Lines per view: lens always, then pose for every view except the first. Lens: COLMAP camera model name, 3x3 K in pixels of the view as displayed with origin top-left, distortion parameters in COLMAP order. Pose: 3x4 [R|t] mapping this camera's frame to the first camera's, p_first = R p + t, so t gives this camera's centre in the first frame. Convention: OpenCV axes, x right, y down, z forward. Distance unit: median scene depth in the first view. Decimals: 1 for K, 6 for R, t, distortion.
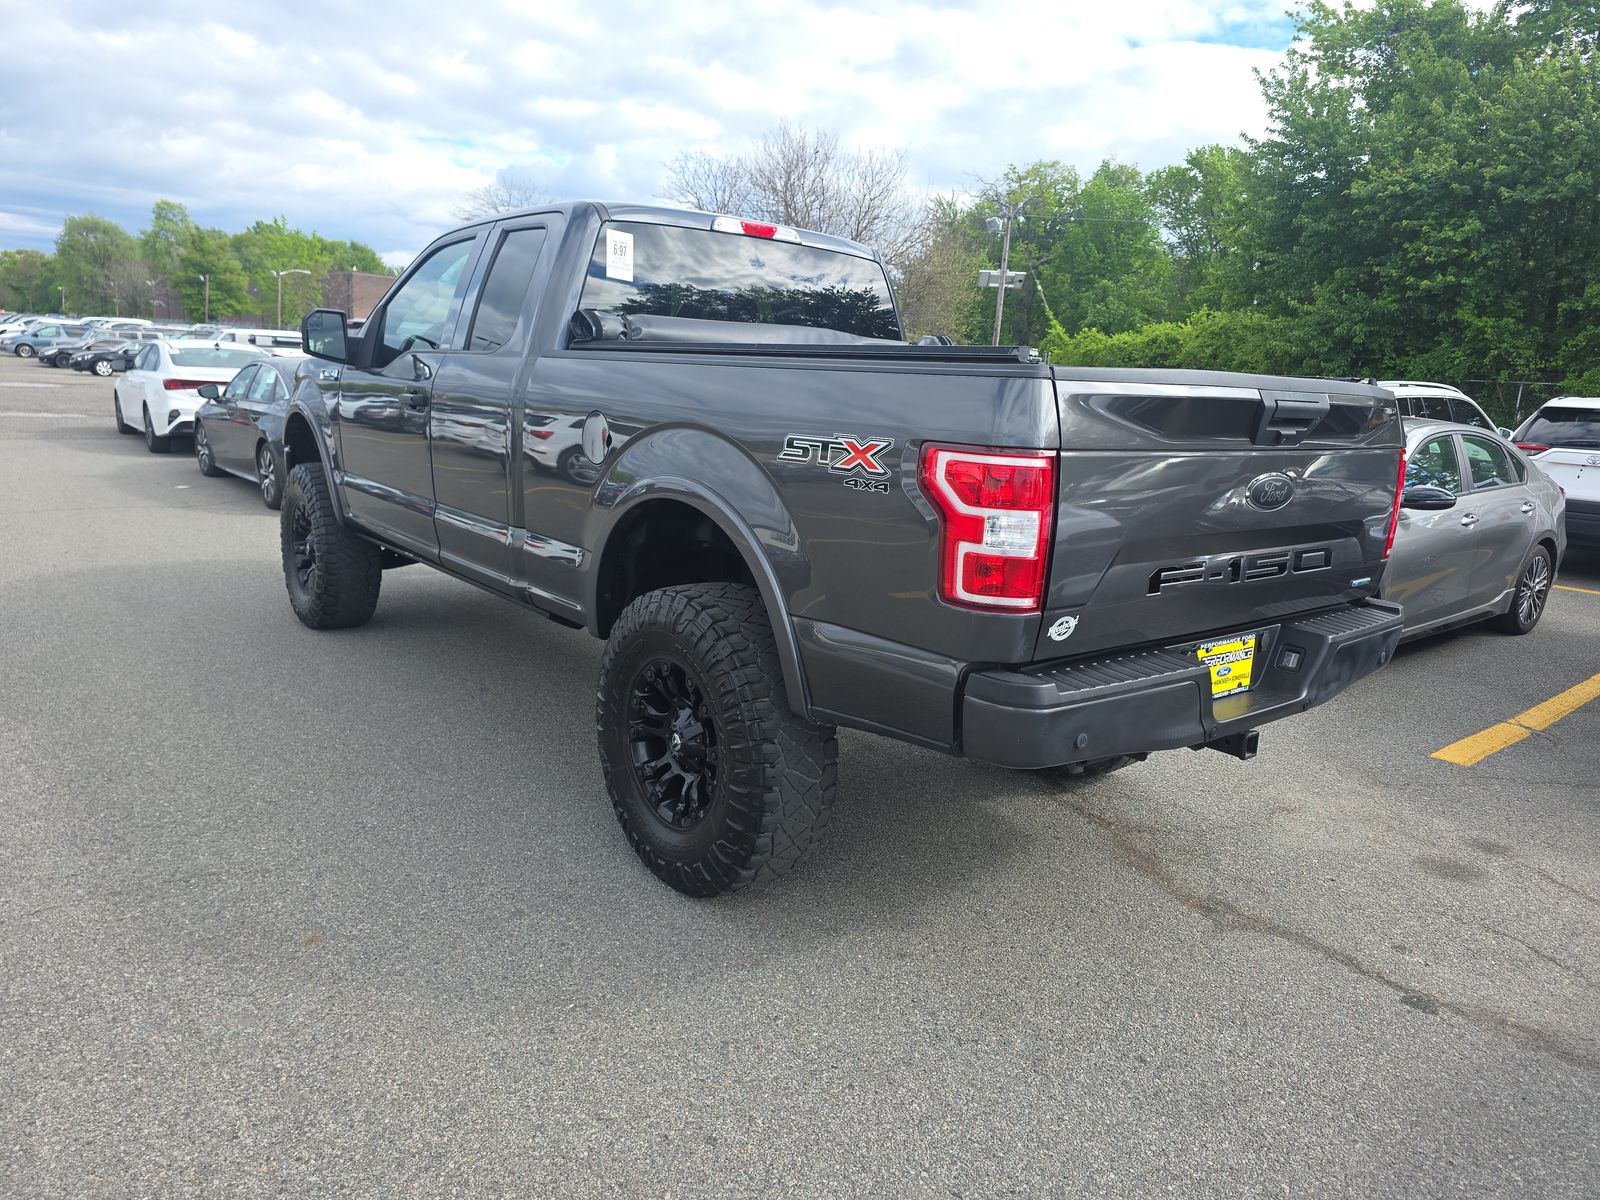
lens RADIAL K [[1057.8, 0, 800.0], [0, 1057.8, 600.0], [0, 0, 1]] dist [0.004990, -0.000119]
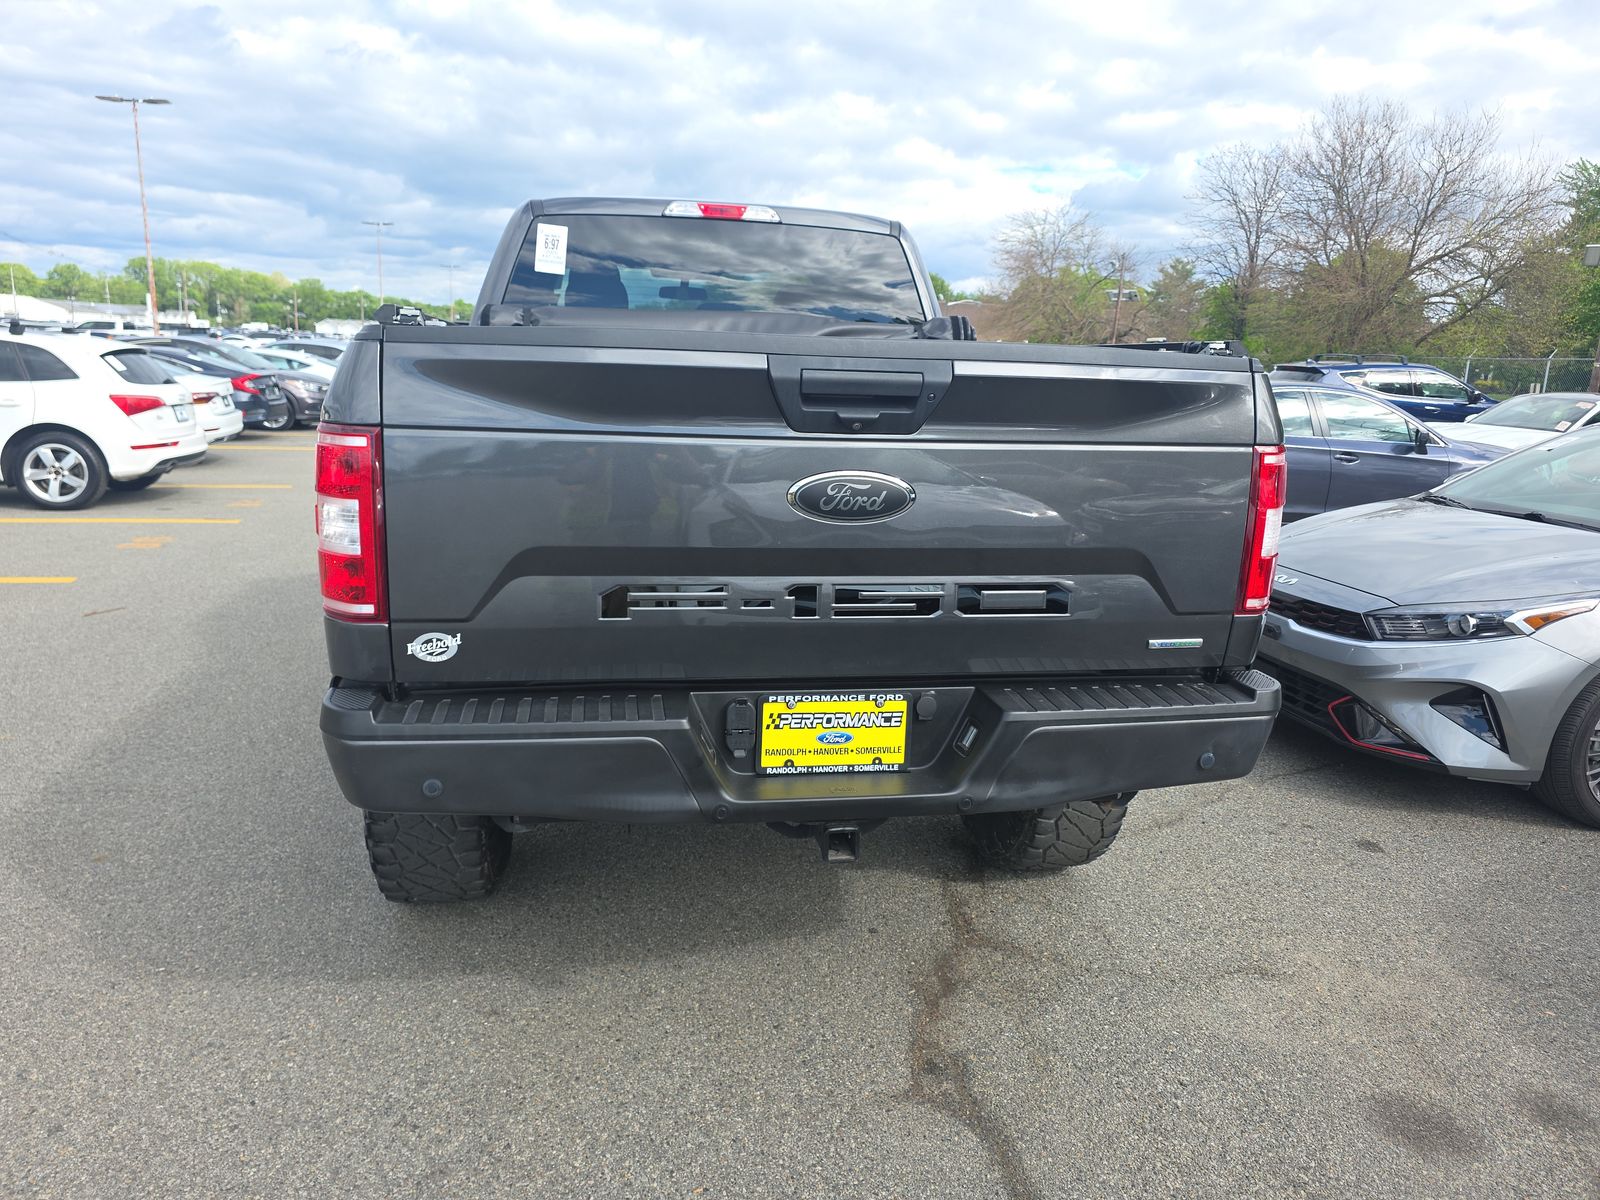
lens RADIAL K [[1053.4, 0, 794.9], [0, 1053.4, 587.3], [0, 0, 1]] dist [0.004408, -0.000378]
pose [[0.870581, 0.069629, -0.487073, 0.633959], [-0.081977, 0.996626, -0.004052, -0.027600], [0.485147, 0.043457, 0.873352, 0.304887]]
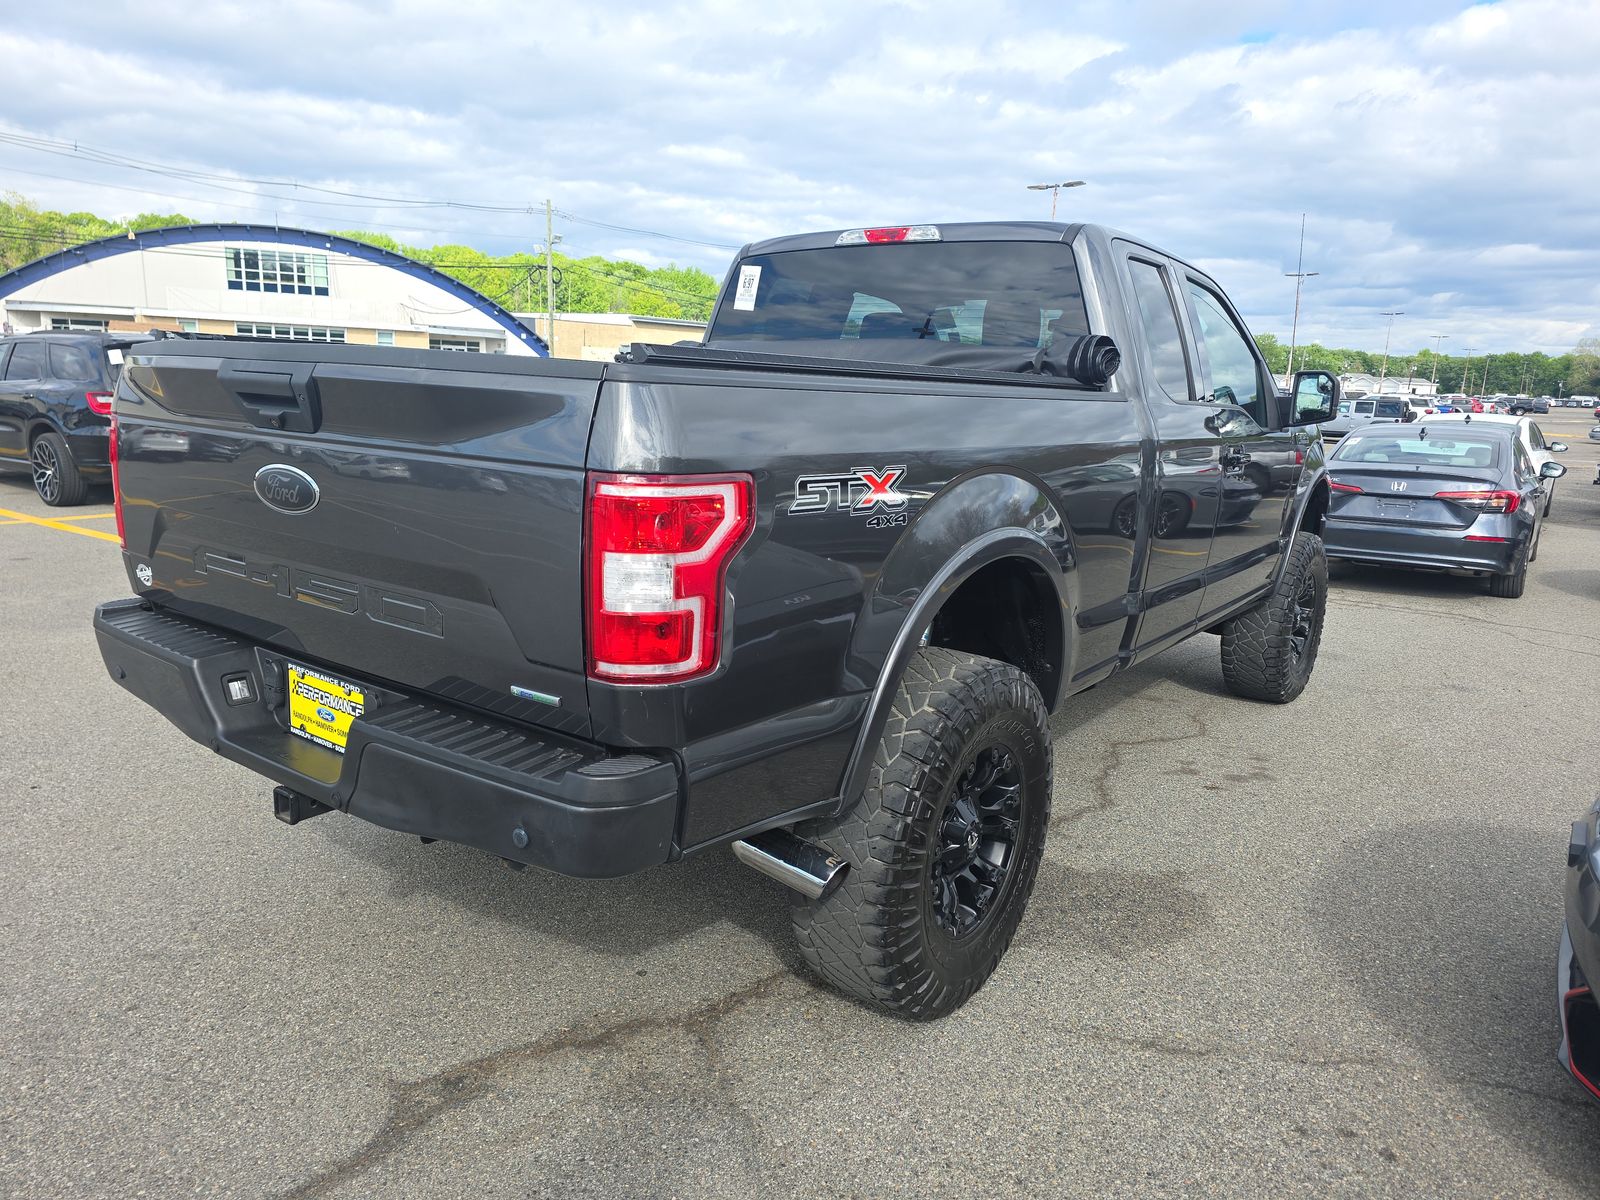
lens RADIAL K [[1047.1, 0, 802.1], [0, 1047.1, 615.6], [0, 0, 1]] dist [0.004278, 0.001041]
pose [[0.246829, 0.156305, -0.956370, 1.082499], [-0.220475, 0.970082, 0.101644, -0.145252], [0.943645, 0.185767, 0.273906, 0.969209]]
